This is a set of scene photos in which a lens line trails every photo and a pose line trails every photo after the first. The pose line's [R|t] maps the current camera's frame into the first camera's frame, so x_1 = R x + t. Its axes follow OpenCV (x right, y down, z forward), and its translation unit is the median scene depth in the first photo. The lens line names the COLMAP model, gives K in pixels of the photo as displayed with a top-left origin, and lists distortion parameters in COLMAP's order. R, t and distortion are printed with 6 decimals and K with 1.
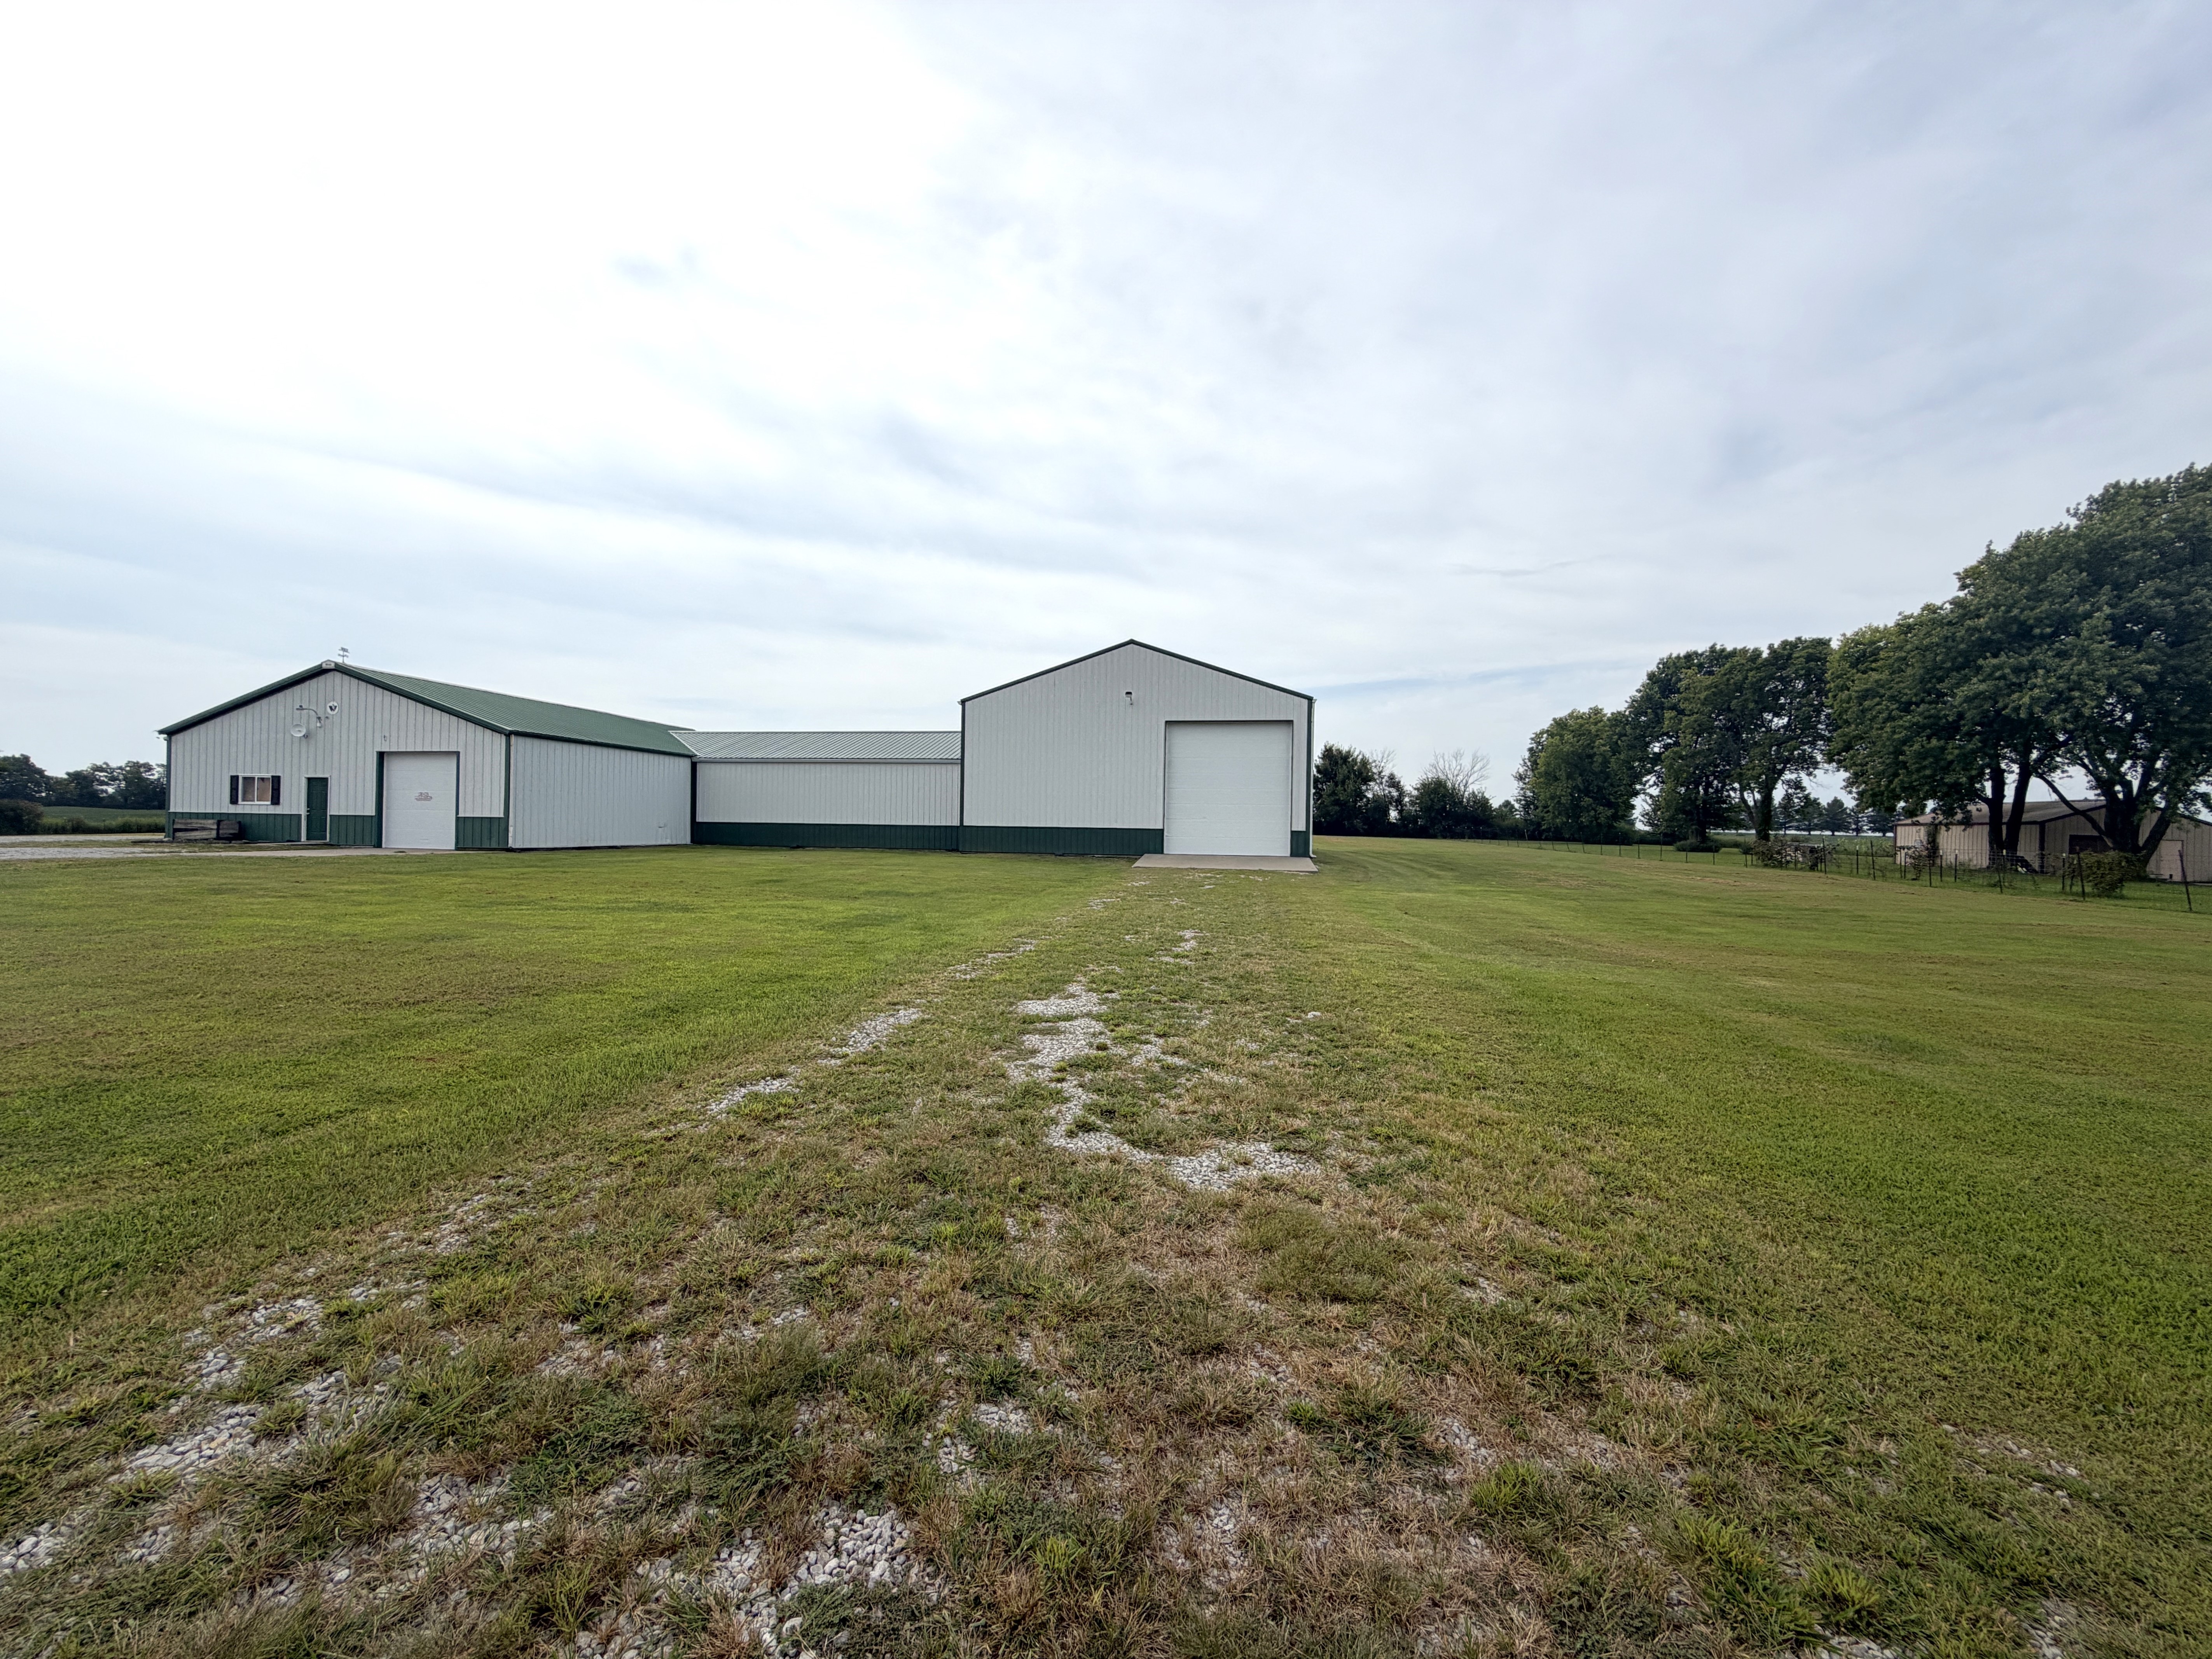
lens RADIAL K [[877.0, 0, 1098.3], [0, 877.0, 818.2], [0, 0, 1]] dist [-0.001035, 0.000533]
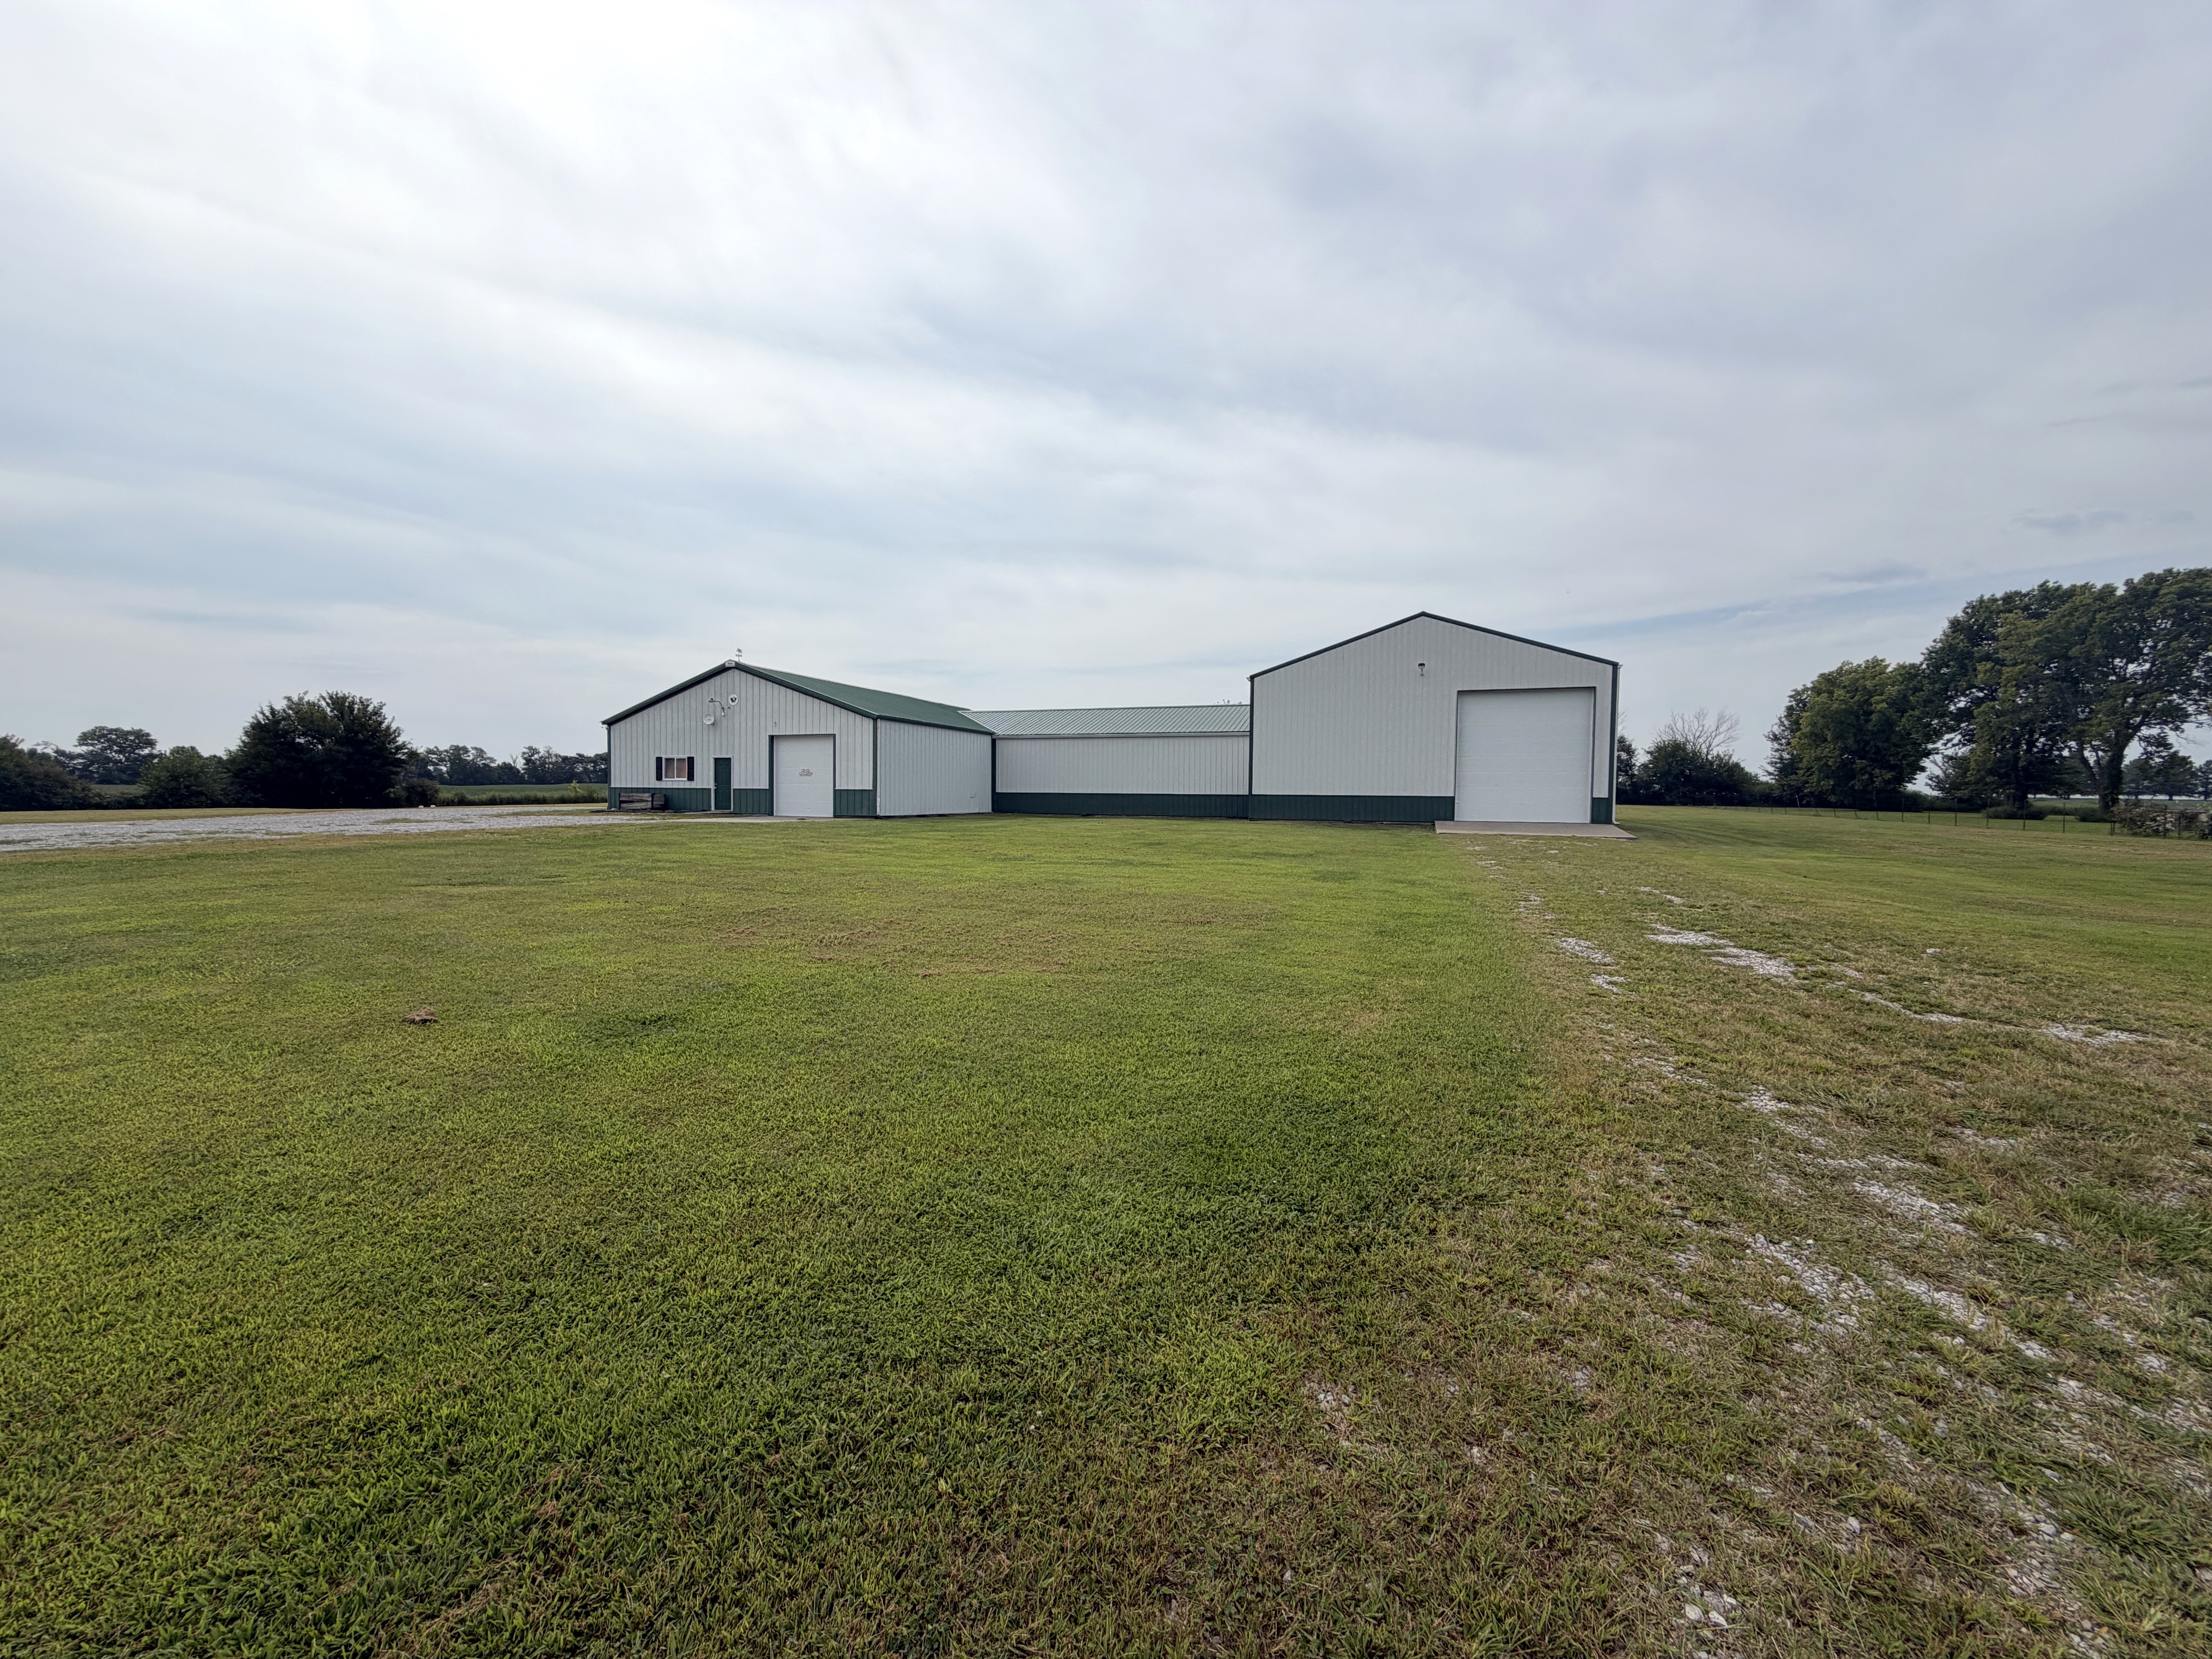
lens RADIAL K [[877.1, 0, 1104.3], [0, 877.1, 811.5], [0, 0, 1]] dist [-0.001035, 0.000533]
pose [[0.983162, -0.002494, -0.182719, -0.136436], [0.007492, 0.999616, 0.026666, -0.000465], [0.182583, -0.027586, 0.982803, -0.082911]]
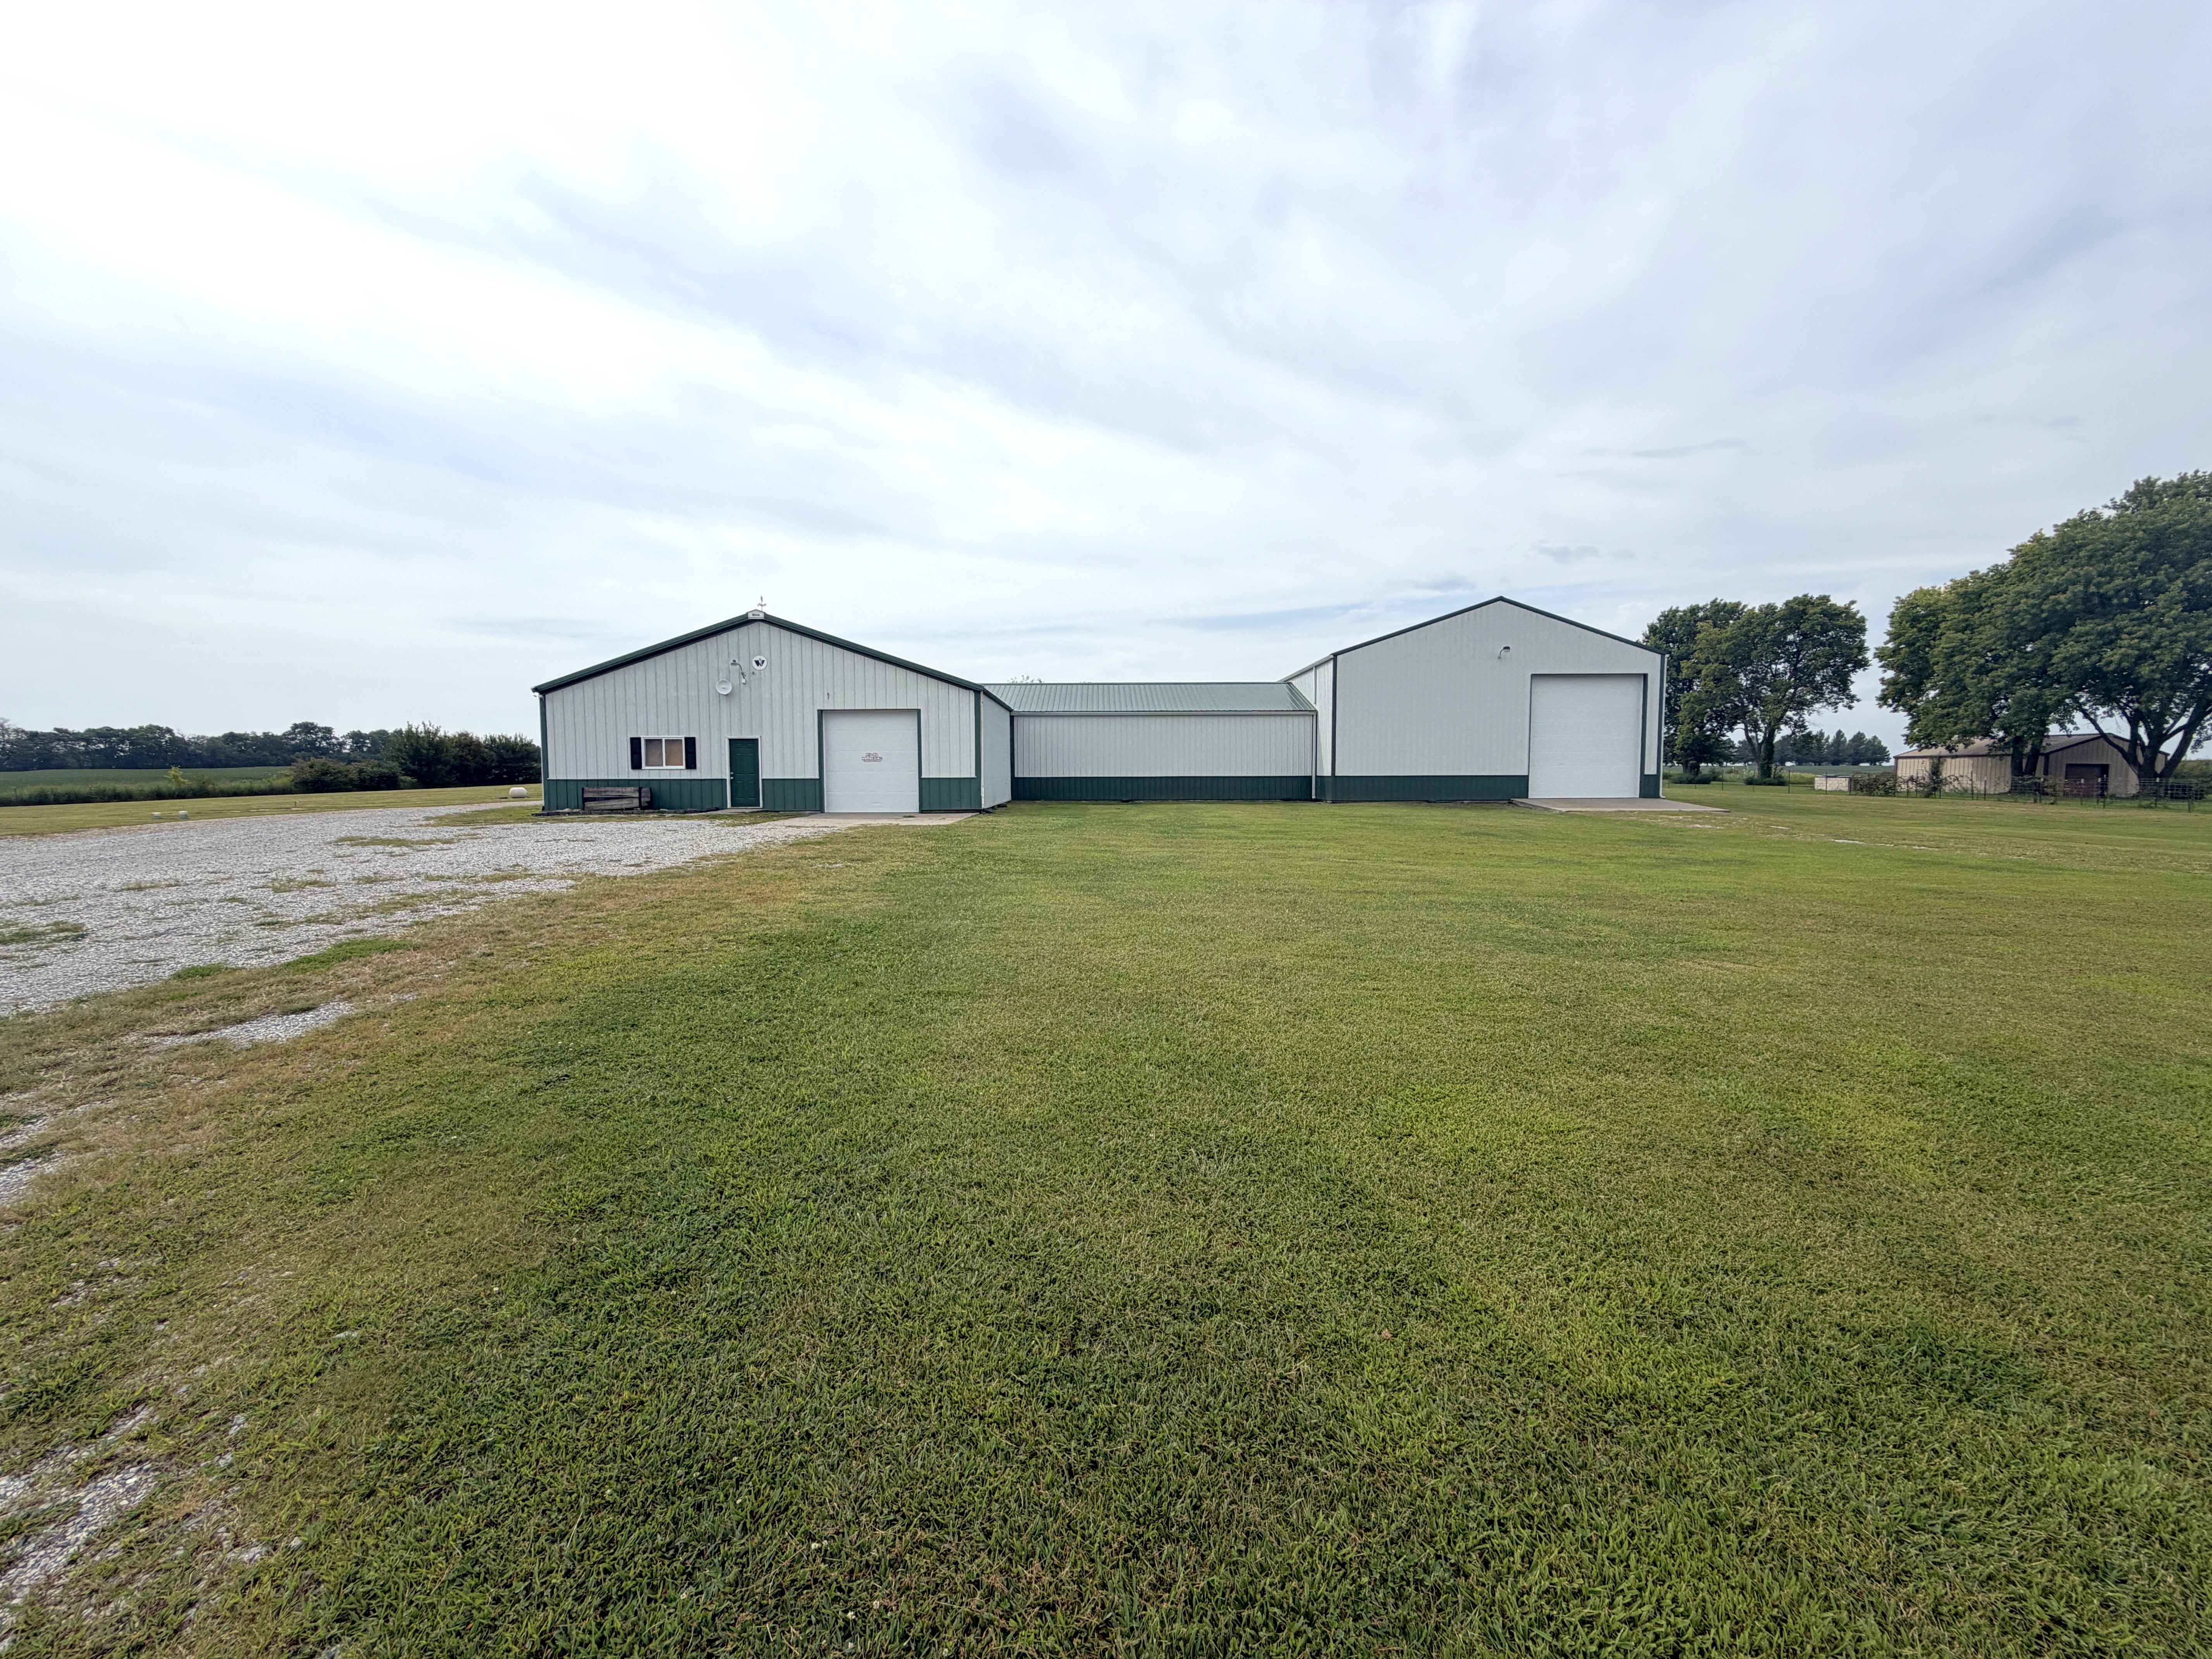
lens RADIAL K [[877.1, 0, 1117.6], [0, 877.1, 827.5], [0, 0, 1]] dist [-0.001035, 0.000533]
pose [[0.984295, -0.031353, 0.173725, -0.592634], [0.018250, 0.996901, 0.076515, -0.014637], [-0.175586, -0.072143, 0.981817, 0.014639]]
